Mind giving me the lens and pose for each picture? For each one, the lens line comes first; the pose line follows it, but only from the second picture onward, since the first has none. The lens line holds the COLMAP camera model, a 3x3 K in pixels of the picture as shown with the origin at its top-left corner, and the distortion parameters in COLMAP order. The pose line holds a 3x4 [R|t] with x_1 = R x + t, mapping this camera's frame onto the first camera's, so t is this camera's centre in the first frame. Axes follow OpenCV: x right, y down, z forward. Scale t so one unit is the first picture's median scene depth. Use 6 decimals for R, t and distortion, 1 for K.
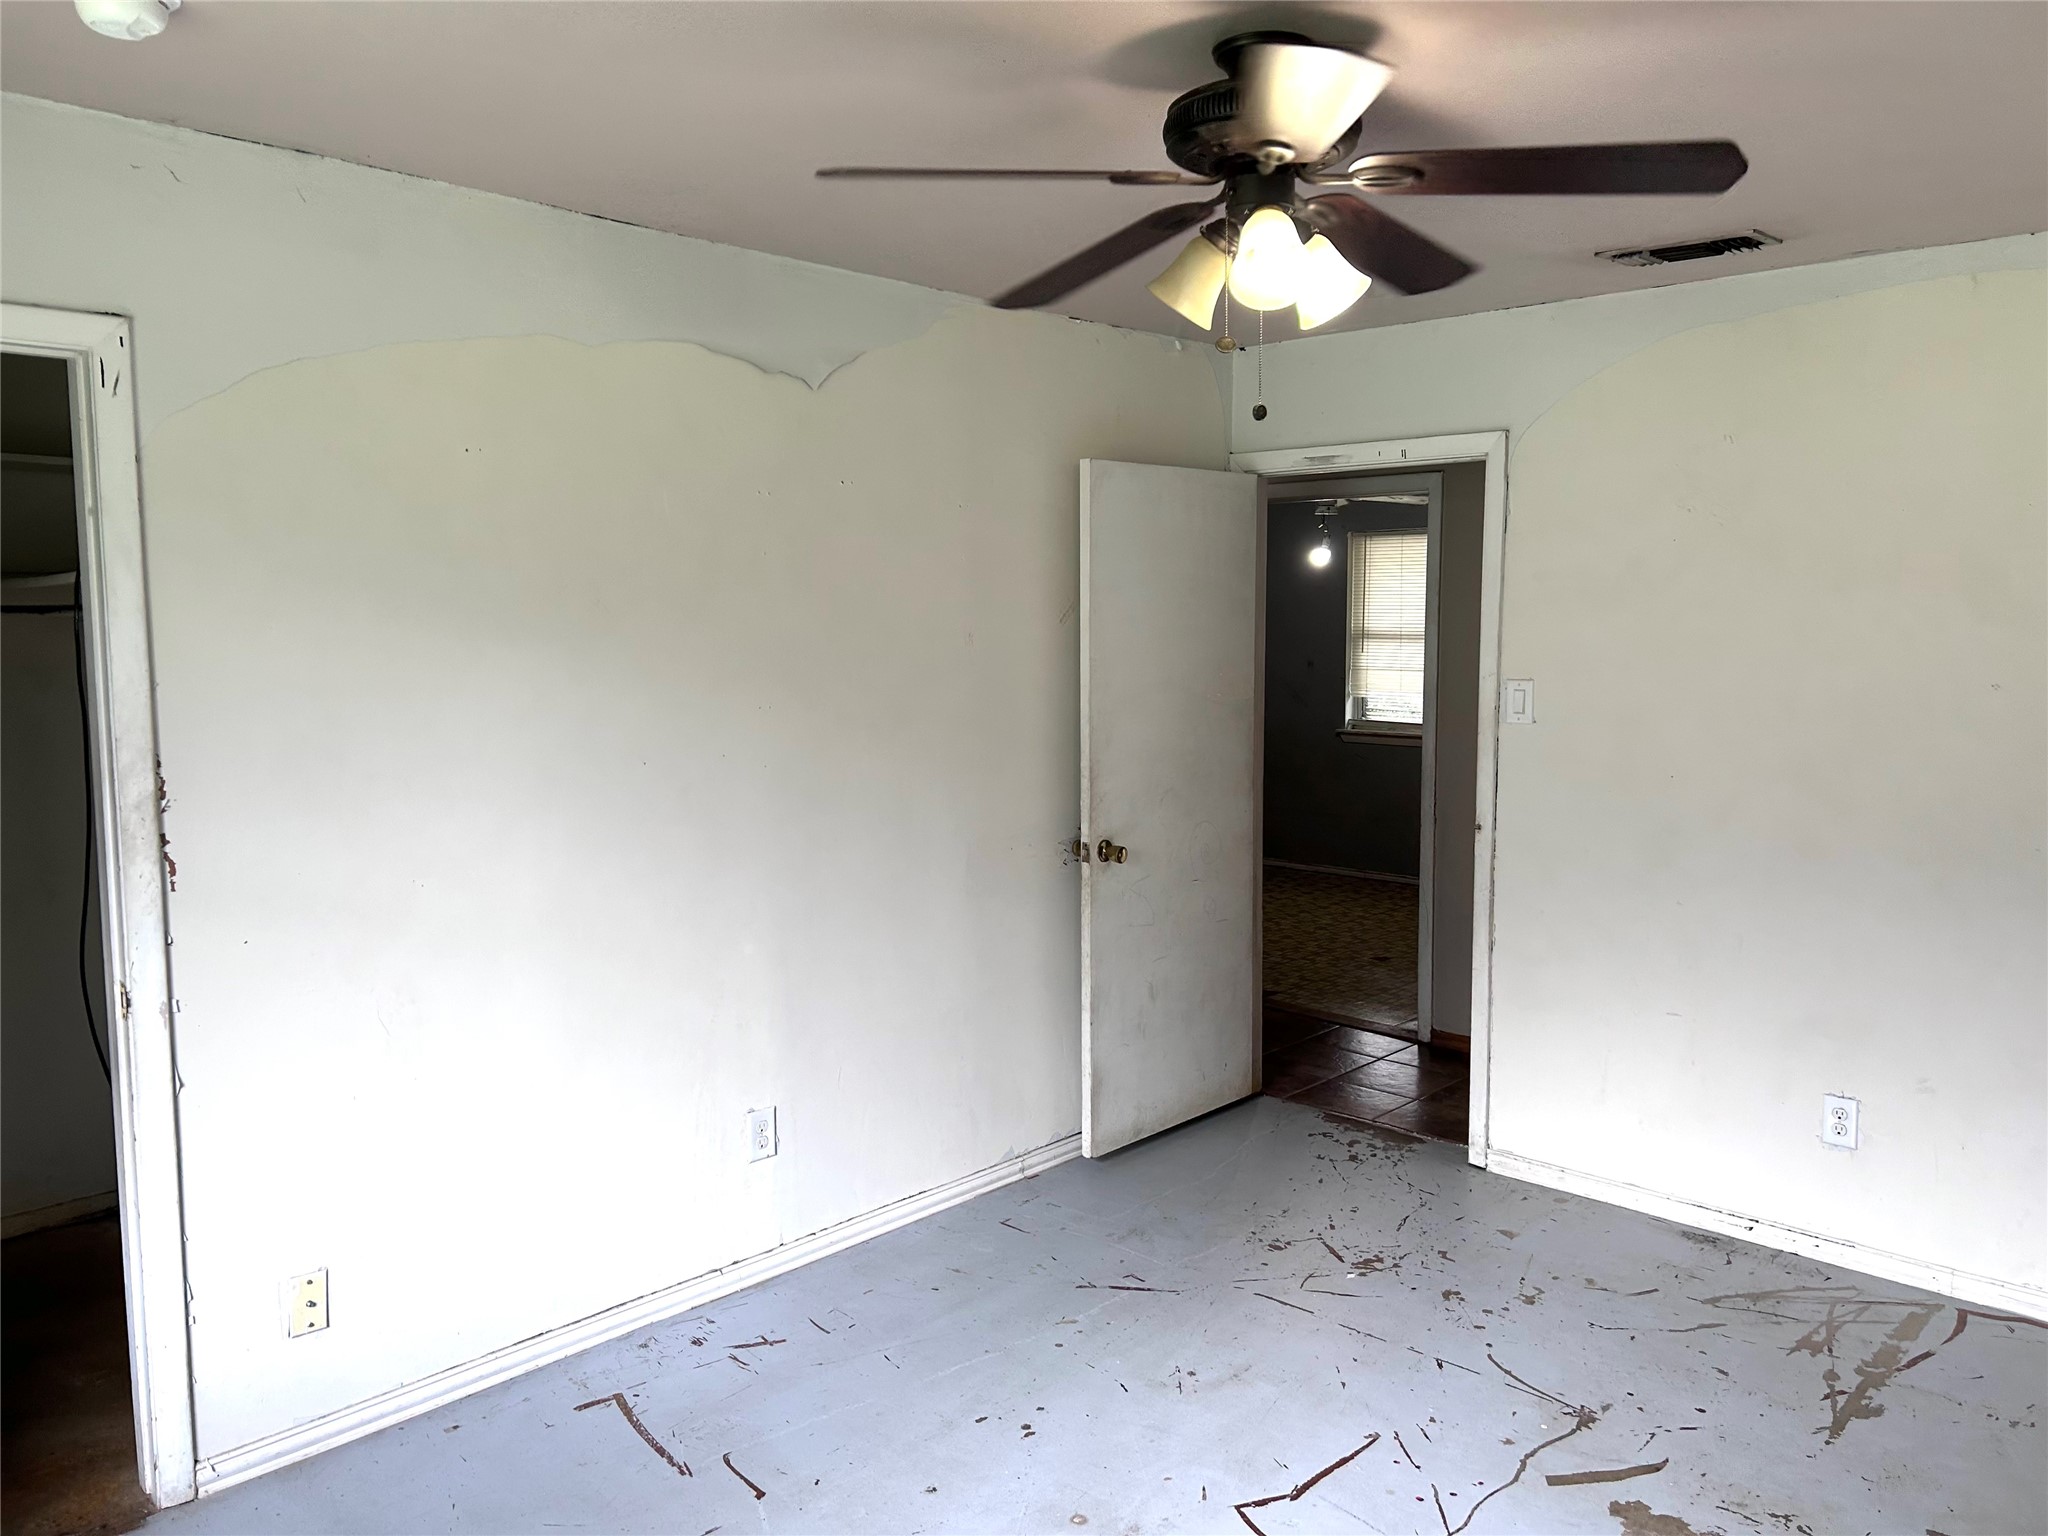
lens RADIAL K [[1539.1, 0, 1021.6], [0, 1539.1, 765.8], [0, 0, 1]] dist [0.027172, -0.016363]
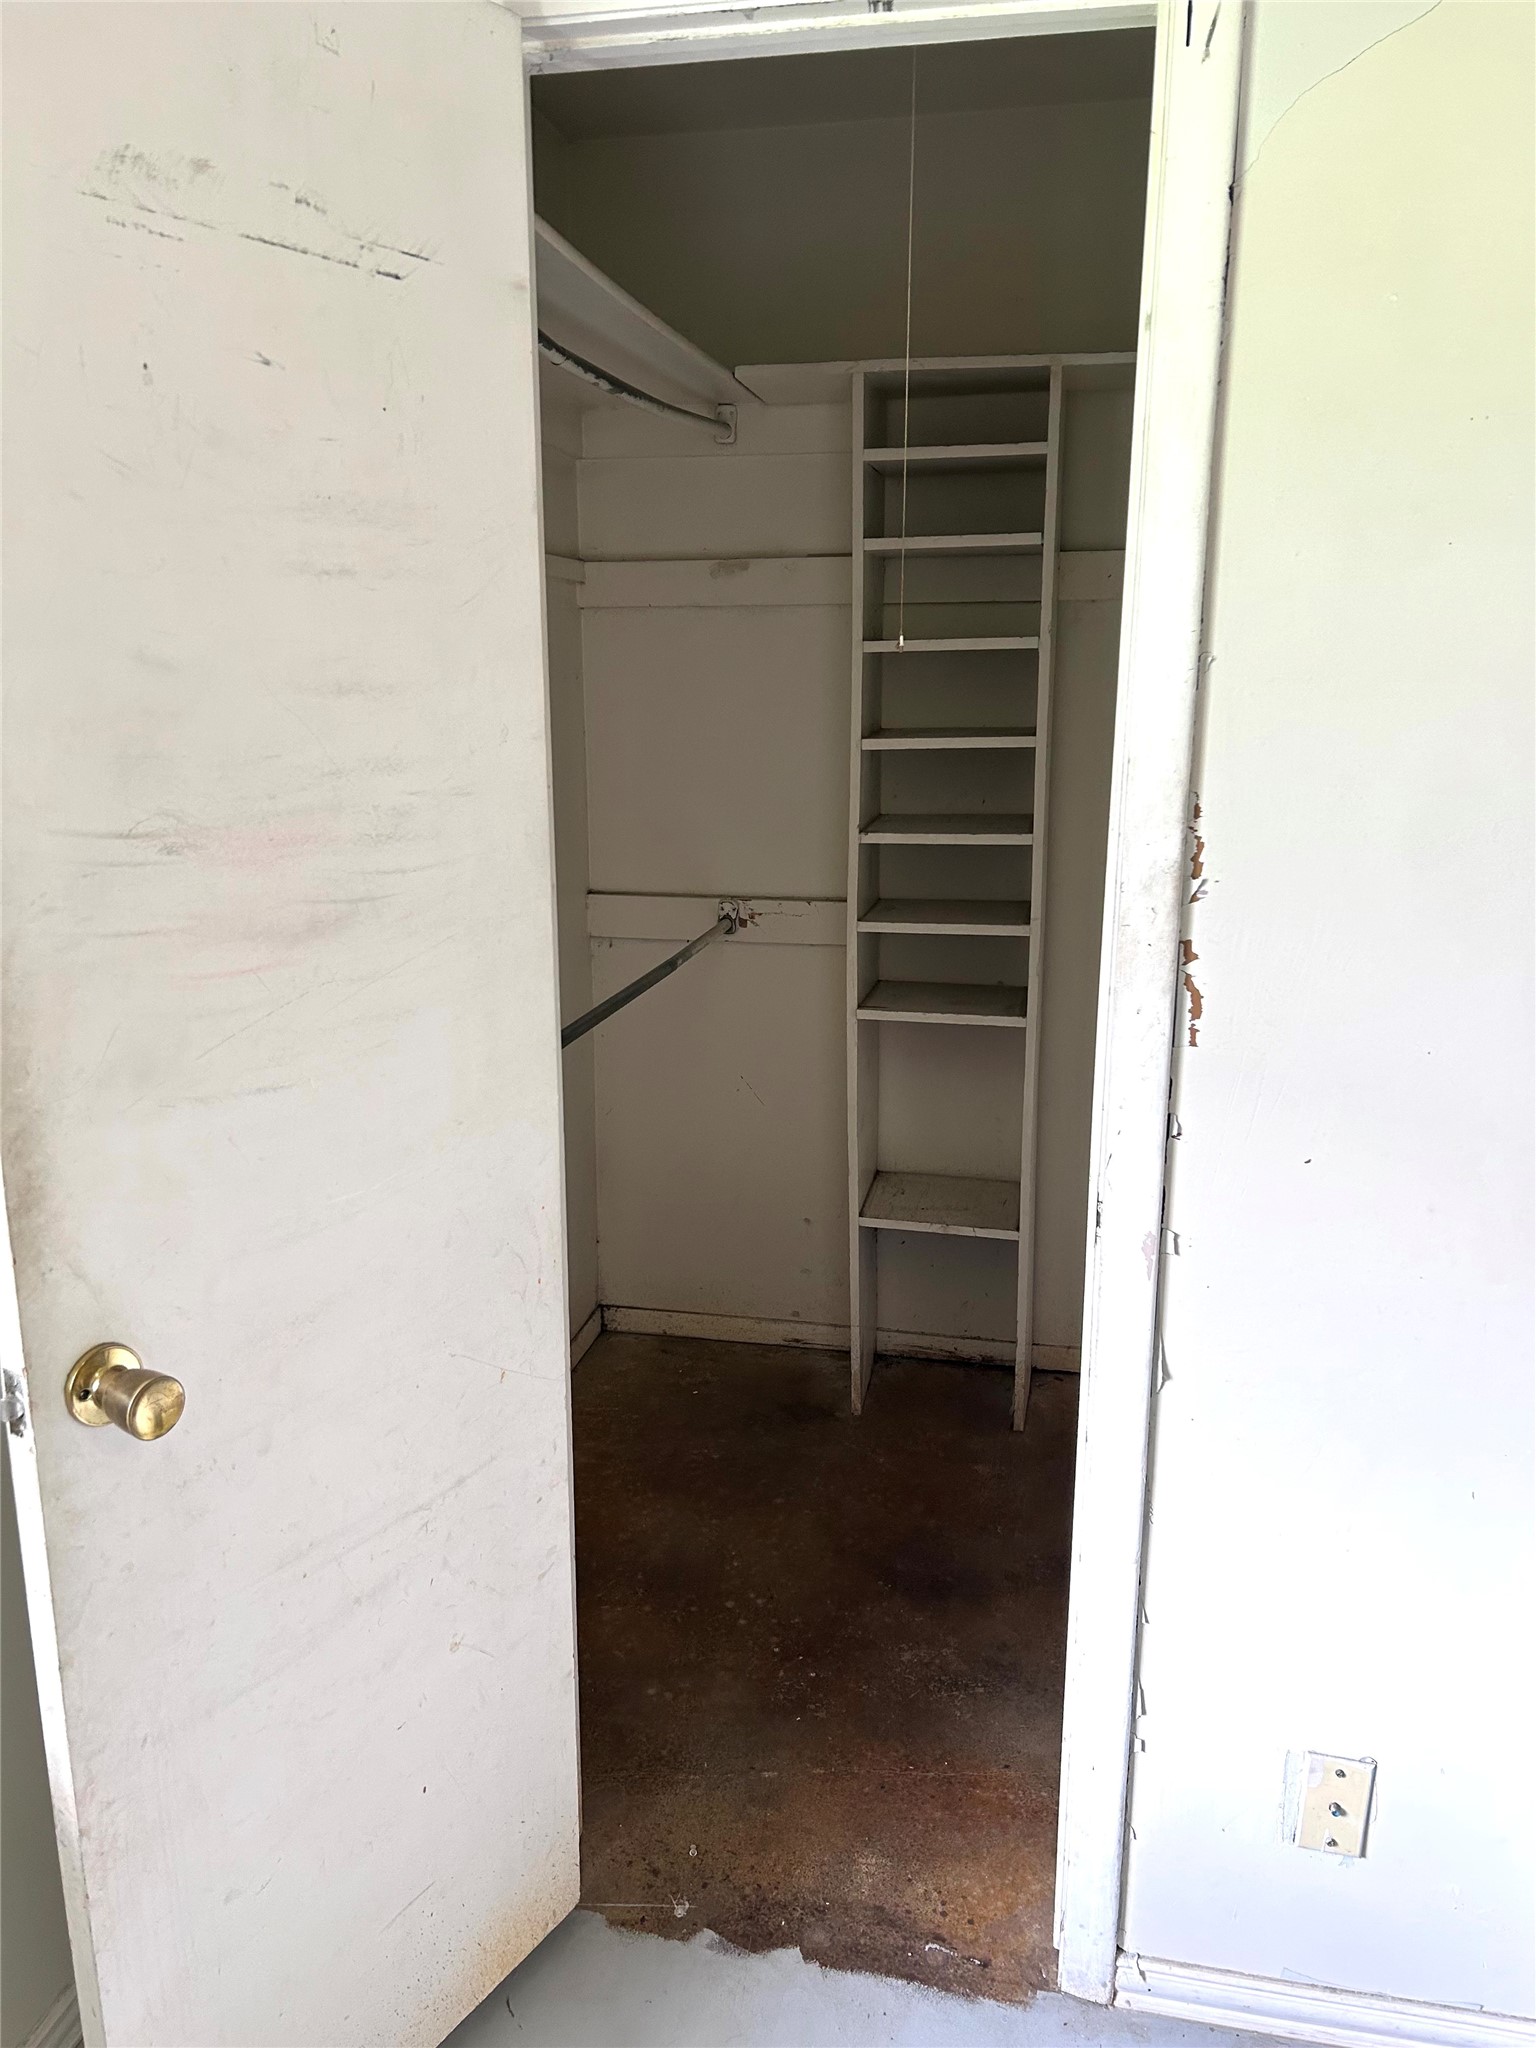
lens RADIAL K [[1539.1, 0, 765.5], [0, 1539.1, 1019.6], [0, 0, 1]] dist [0.027172, -0.016363]
pose [[0.525183, 0.201646, -0.826754, -0.176738], [-0.087586, 0.979169, 0.183183, -0.015269], [0.846470, -0.023793, 0.531904, 0.583316]]
